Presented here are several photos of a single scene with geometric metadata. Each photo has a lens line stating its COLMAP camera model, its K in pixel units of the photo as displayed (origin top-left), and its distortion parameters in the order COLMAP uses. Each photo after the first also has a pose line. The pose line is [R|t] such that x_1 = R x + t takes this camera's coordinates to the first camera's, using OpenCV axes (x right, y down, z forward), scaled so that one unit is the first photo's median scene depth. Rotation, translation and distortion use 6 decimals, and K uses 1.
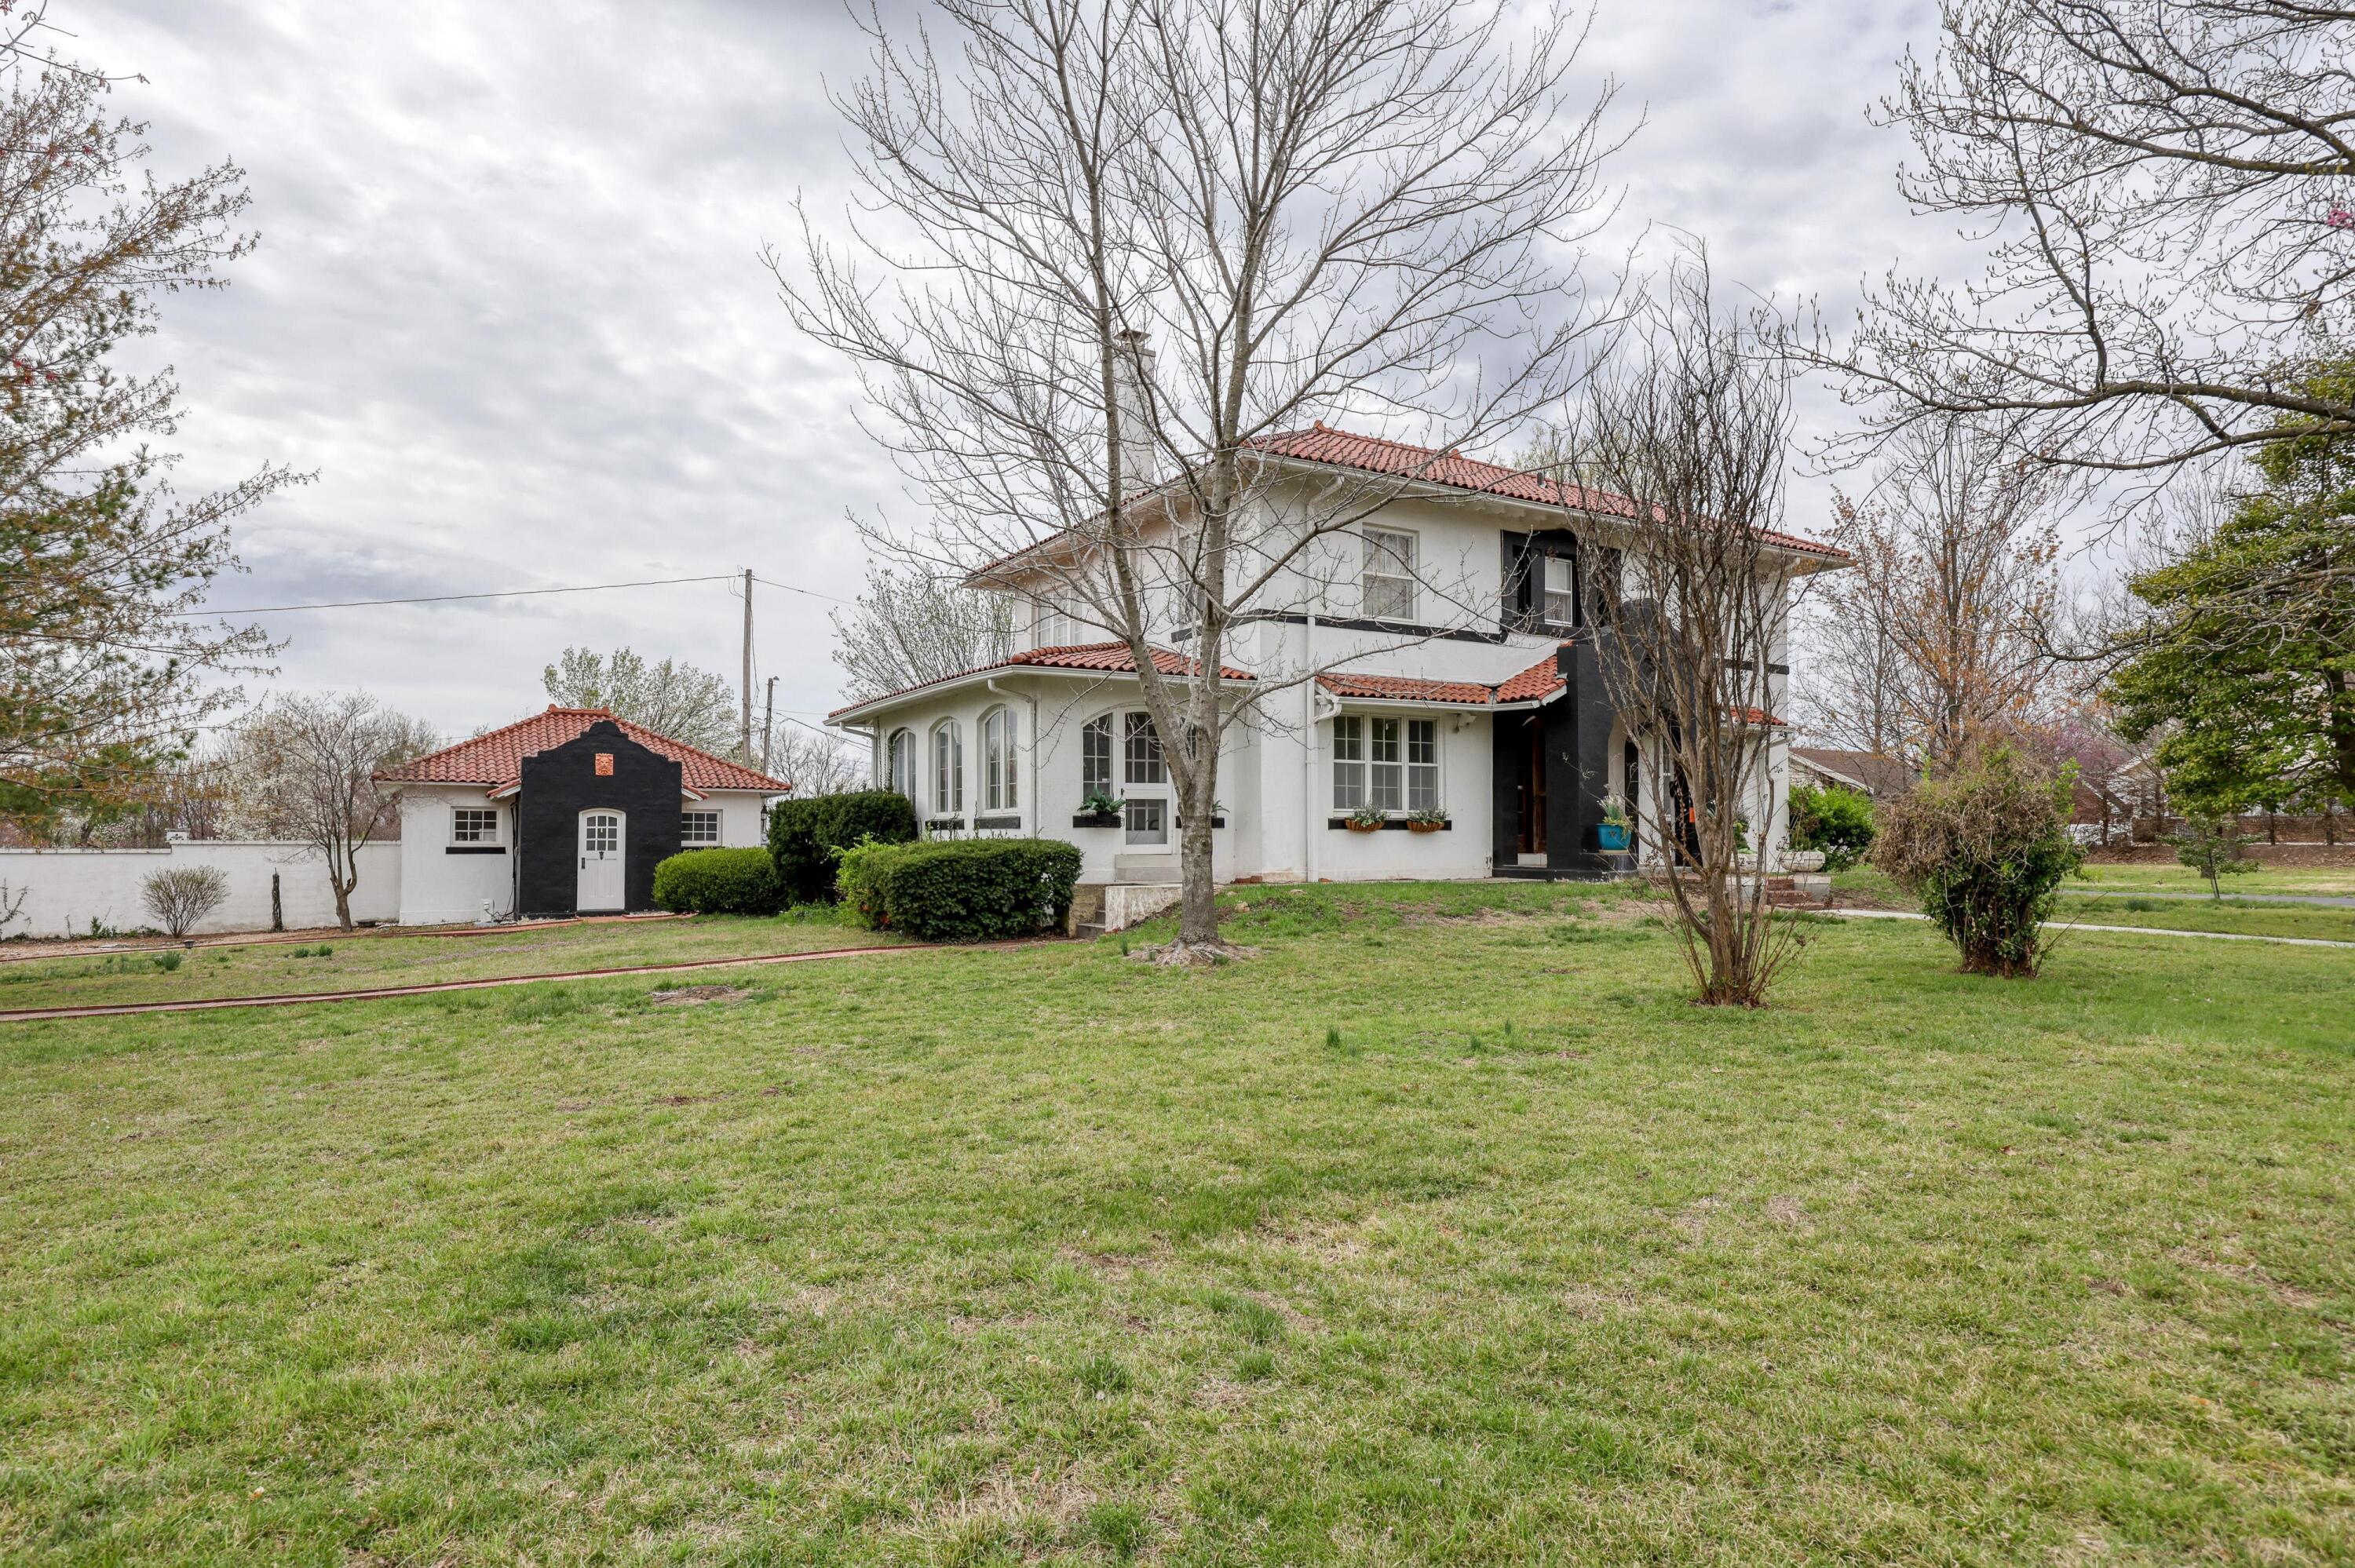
lens RADIAL K [[1326.7, 0, 1292.2], [0, 1326.7, 829.6], [0, 0, 1]] dist [0.002448, 0.000221]
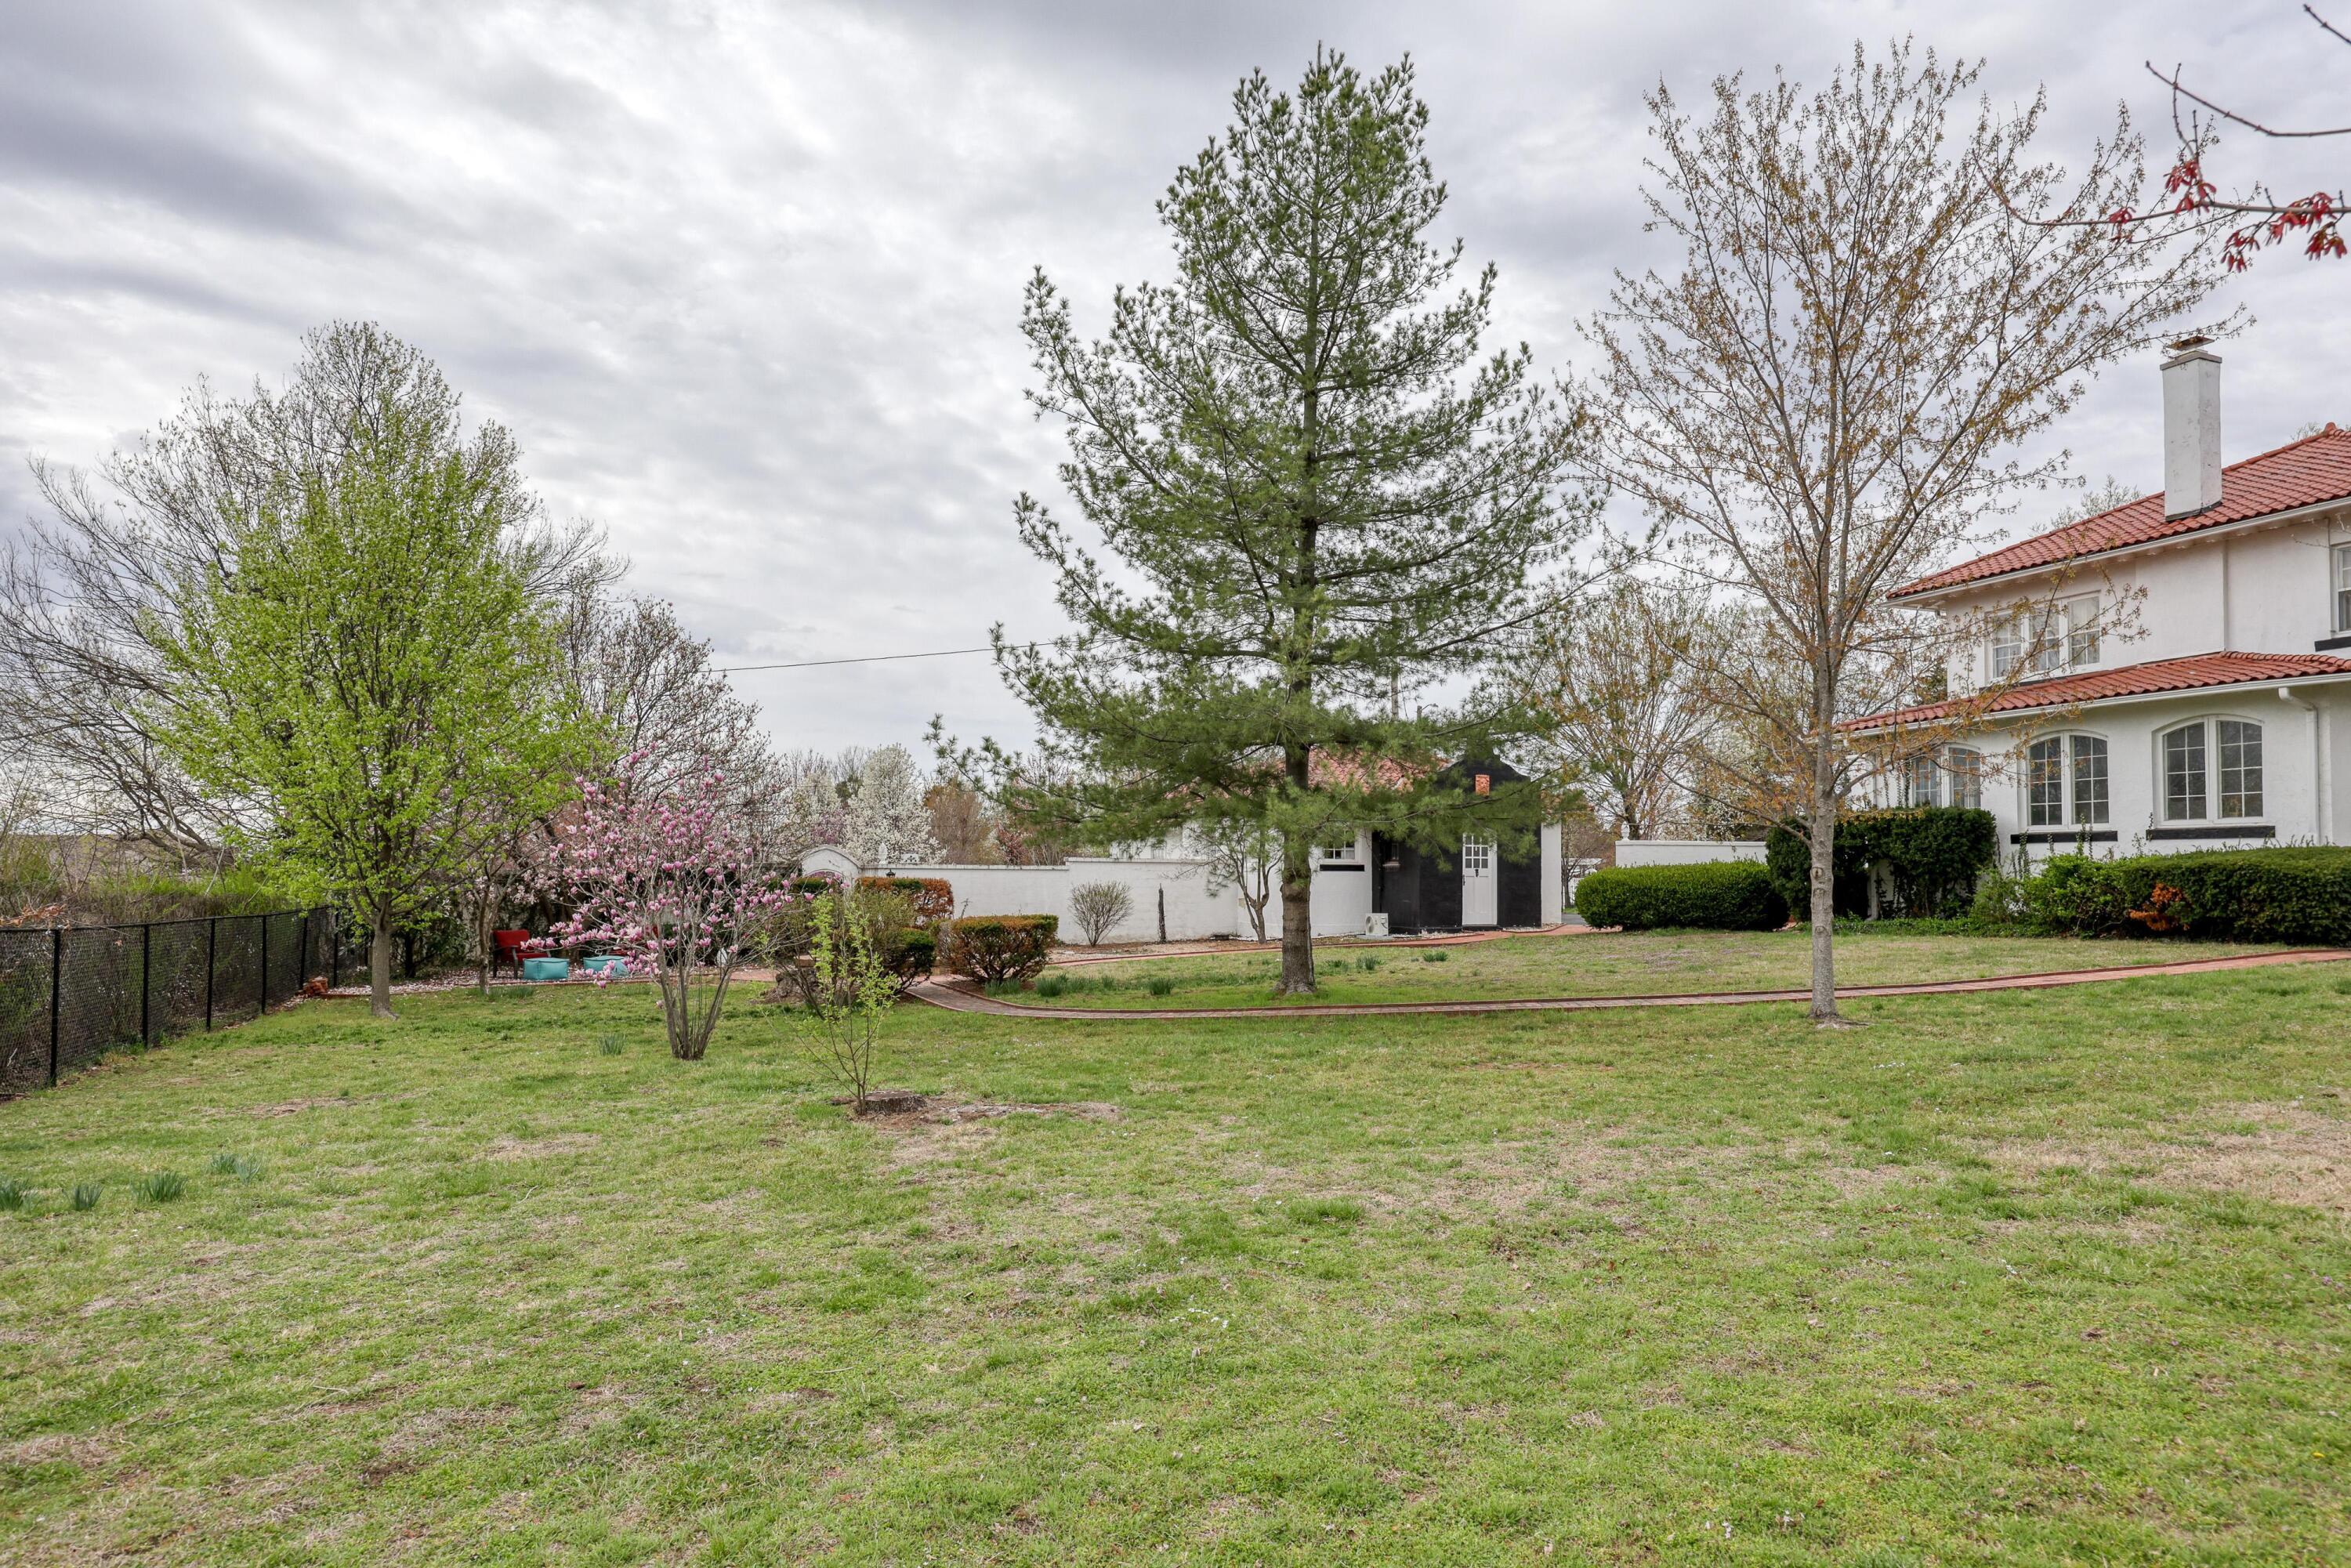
lens RADIAL K [[1349.2, 0, 1178.4], [0, 1349.2, 866.0], [0, 0, 1]] dist [0.002091, 0.000366]
pose [[0.991565, 0.001559, -0.129599, -0.142789], [-0.001761, 0.999997, -0.001444, 0.003754], [0.129596, 0.001660, 0.991565, -0.017775]]
